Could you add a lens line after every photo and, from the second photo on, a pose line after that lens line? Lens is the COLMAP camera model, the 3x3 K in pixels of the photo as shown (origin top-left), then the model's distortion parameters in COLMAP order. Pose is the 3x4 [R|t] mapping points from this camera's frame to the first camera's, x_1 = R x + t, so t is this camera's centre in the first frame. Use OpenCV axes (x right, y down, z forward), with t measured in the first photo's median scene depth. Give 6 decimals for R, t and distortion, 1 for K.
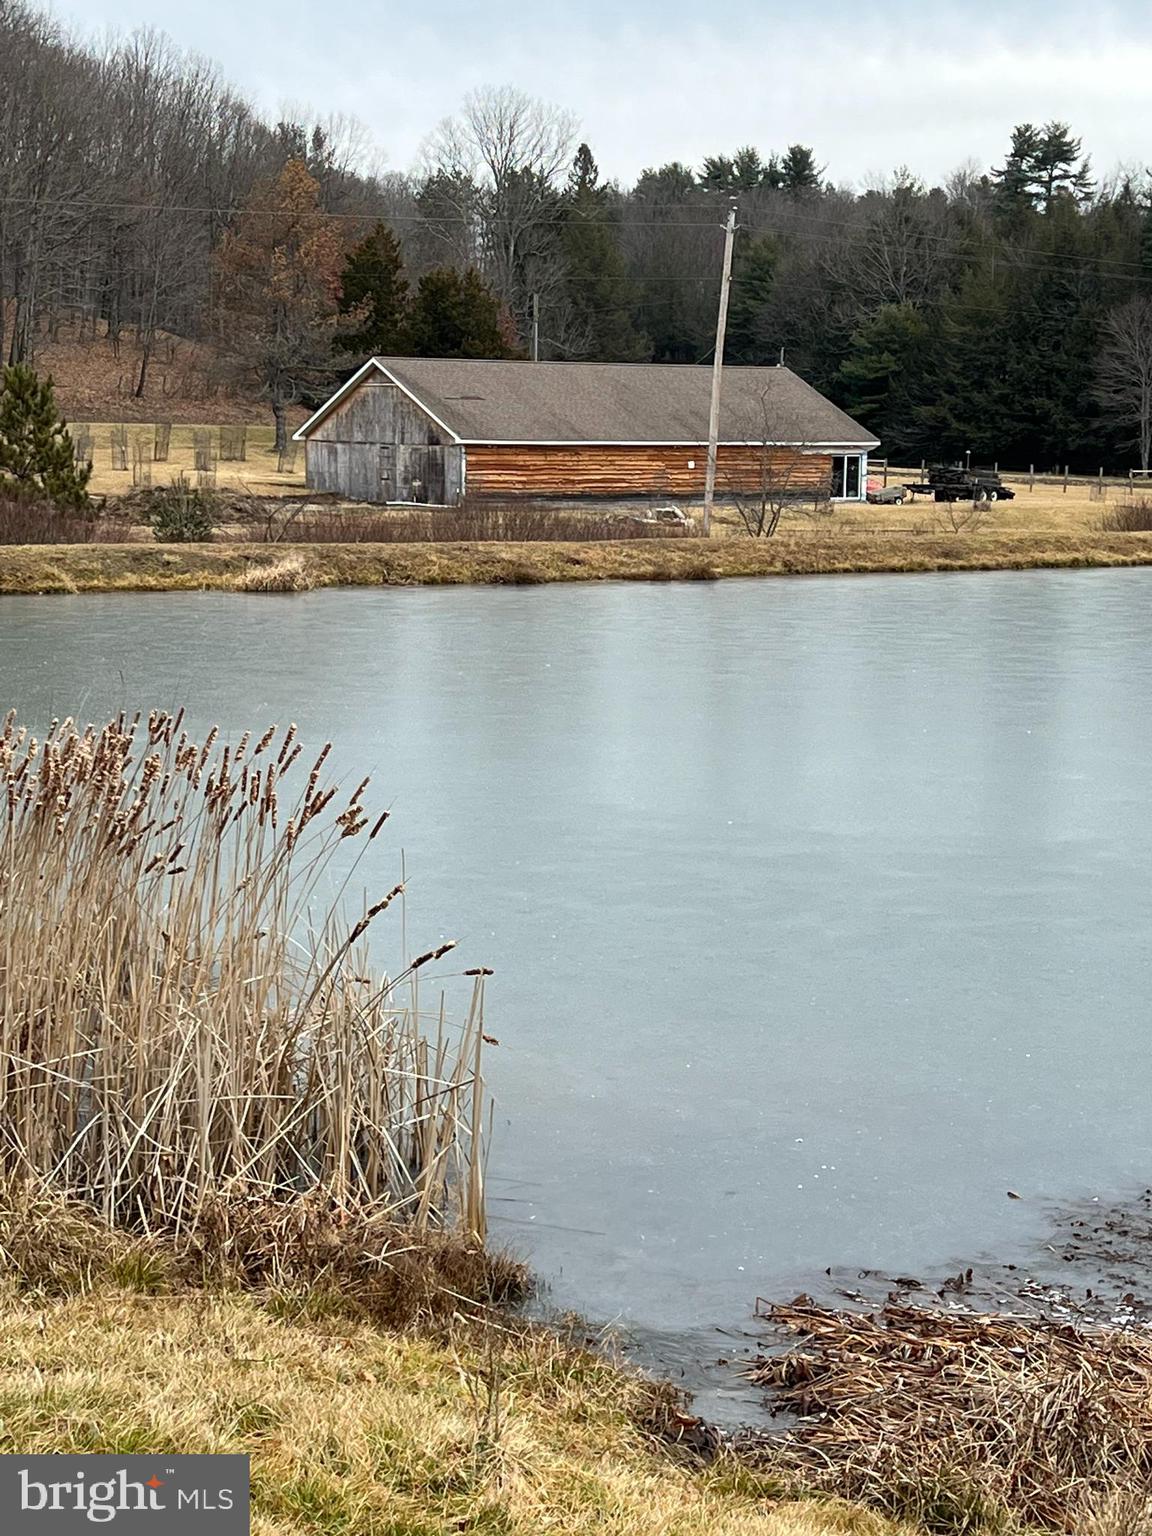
lens RADIAL K [[2768.5, 0, 566.6], [0, 2768.5, 773.3], [0, 0, 1]] dist [0.114866, 0.000000]
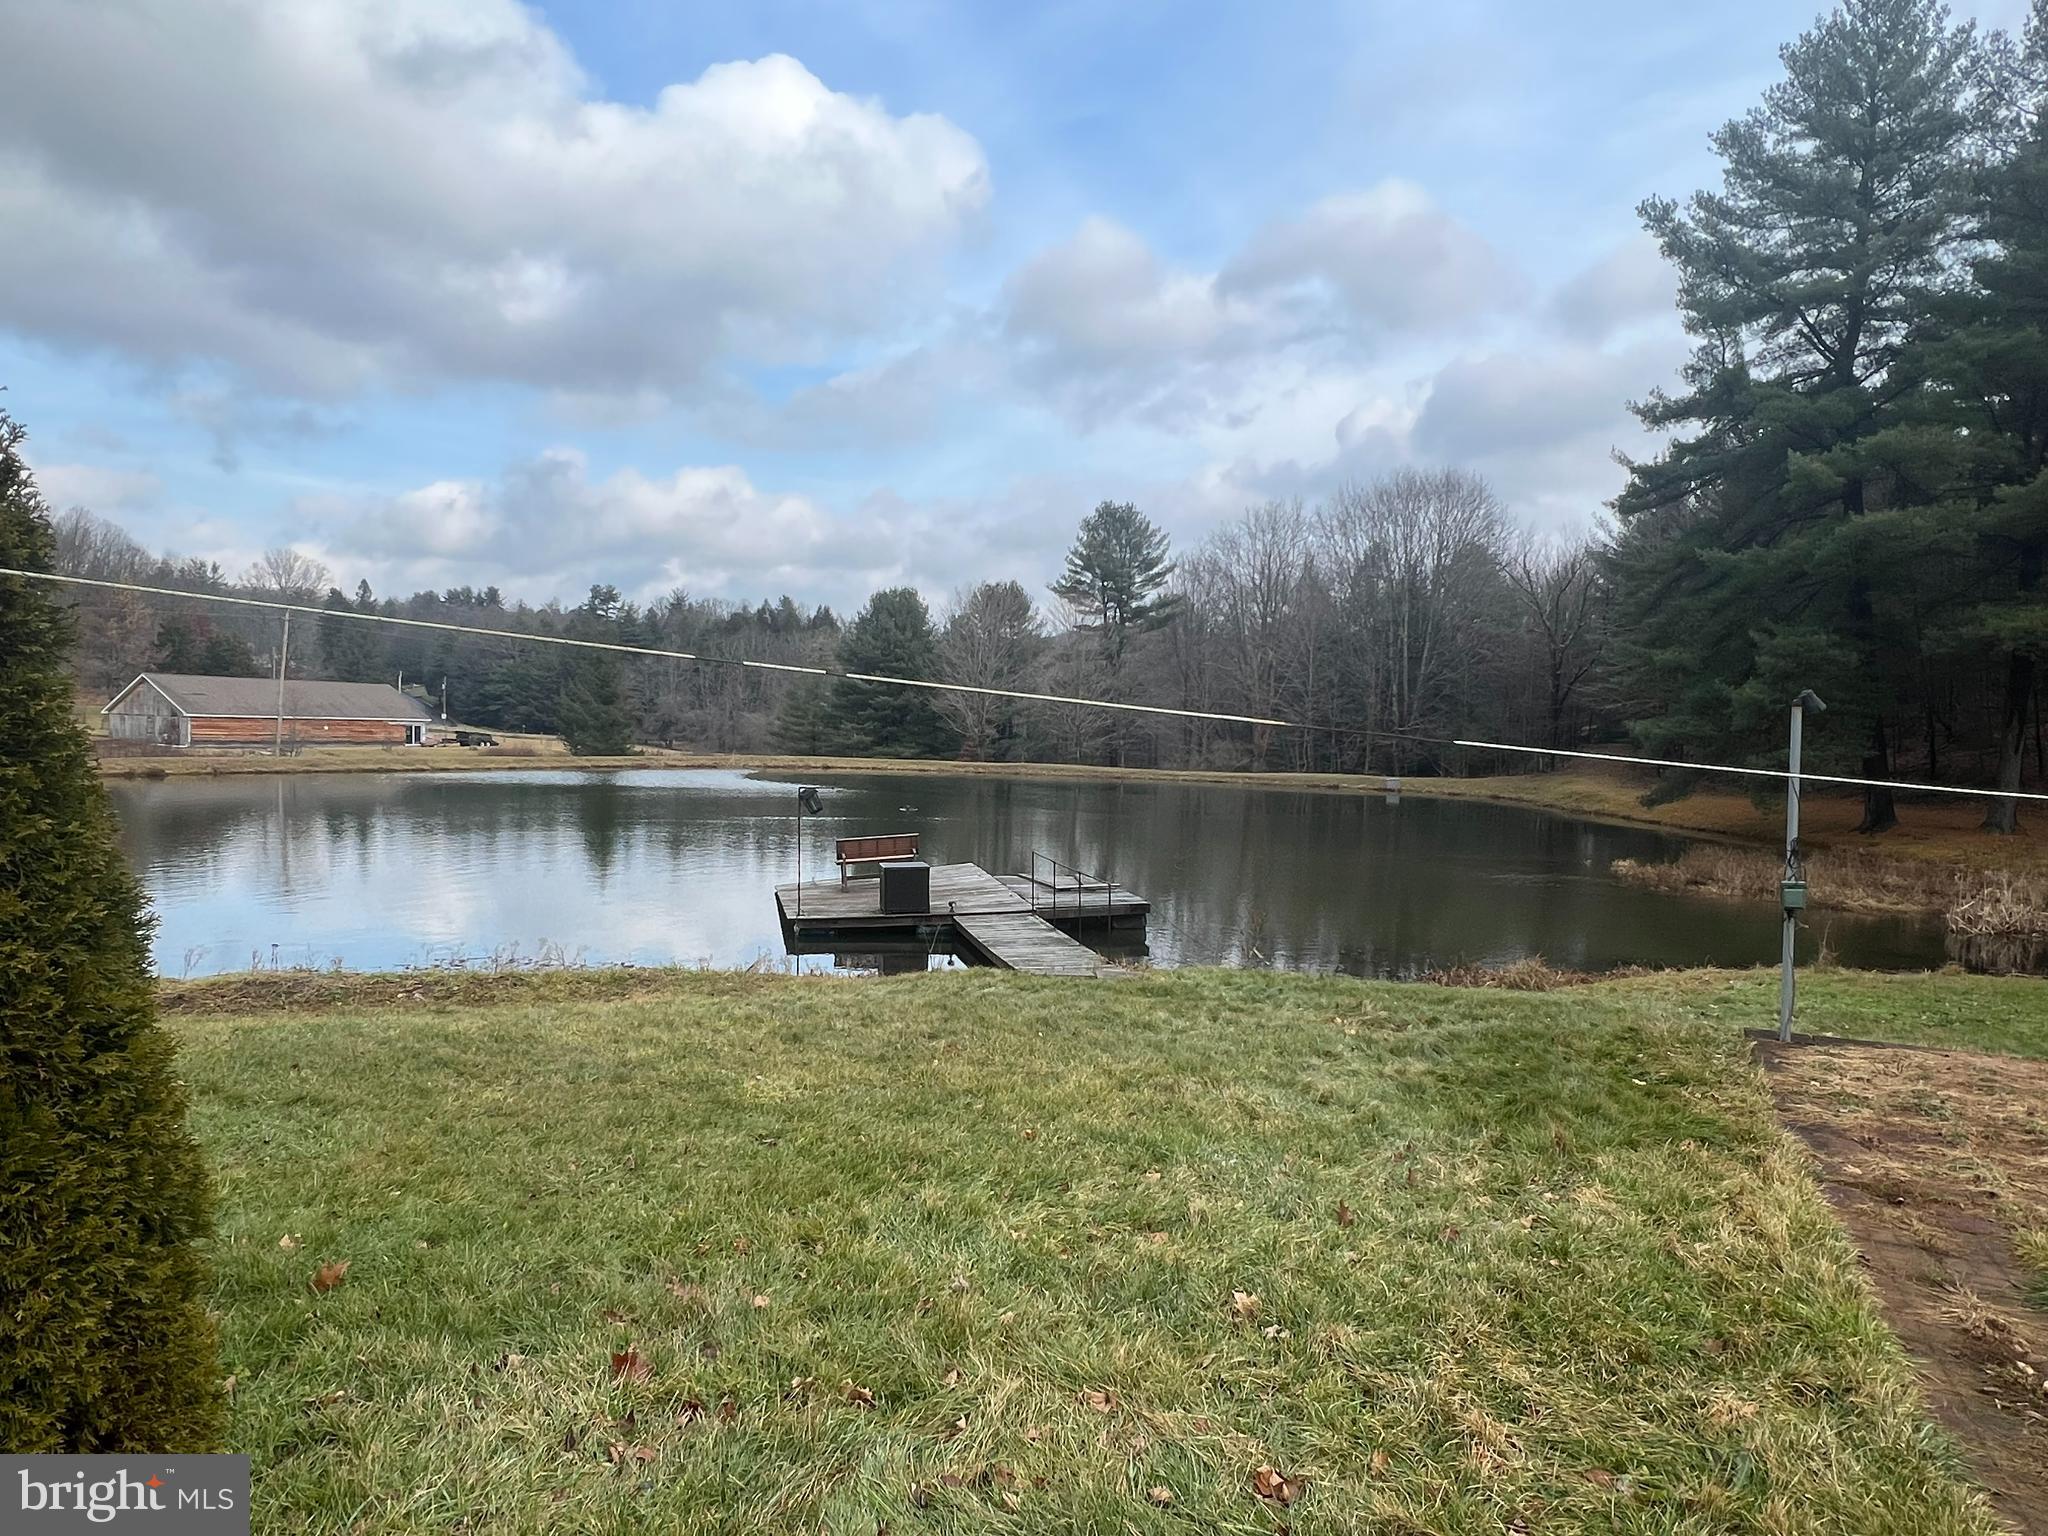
lens RADIAL K [[1224.0, 0, 1016.2], [0, 1224.0, 811.7], [0, 0, 1]] dist [-0.002345, -0.000853]
pose [[0.900372, -0.016446, 0.434810, 0.085520], [0.037857, 0.998457, -0.040627, 0.008778], [-0.433471, 0.053040, 0.899605, -0.057080]]
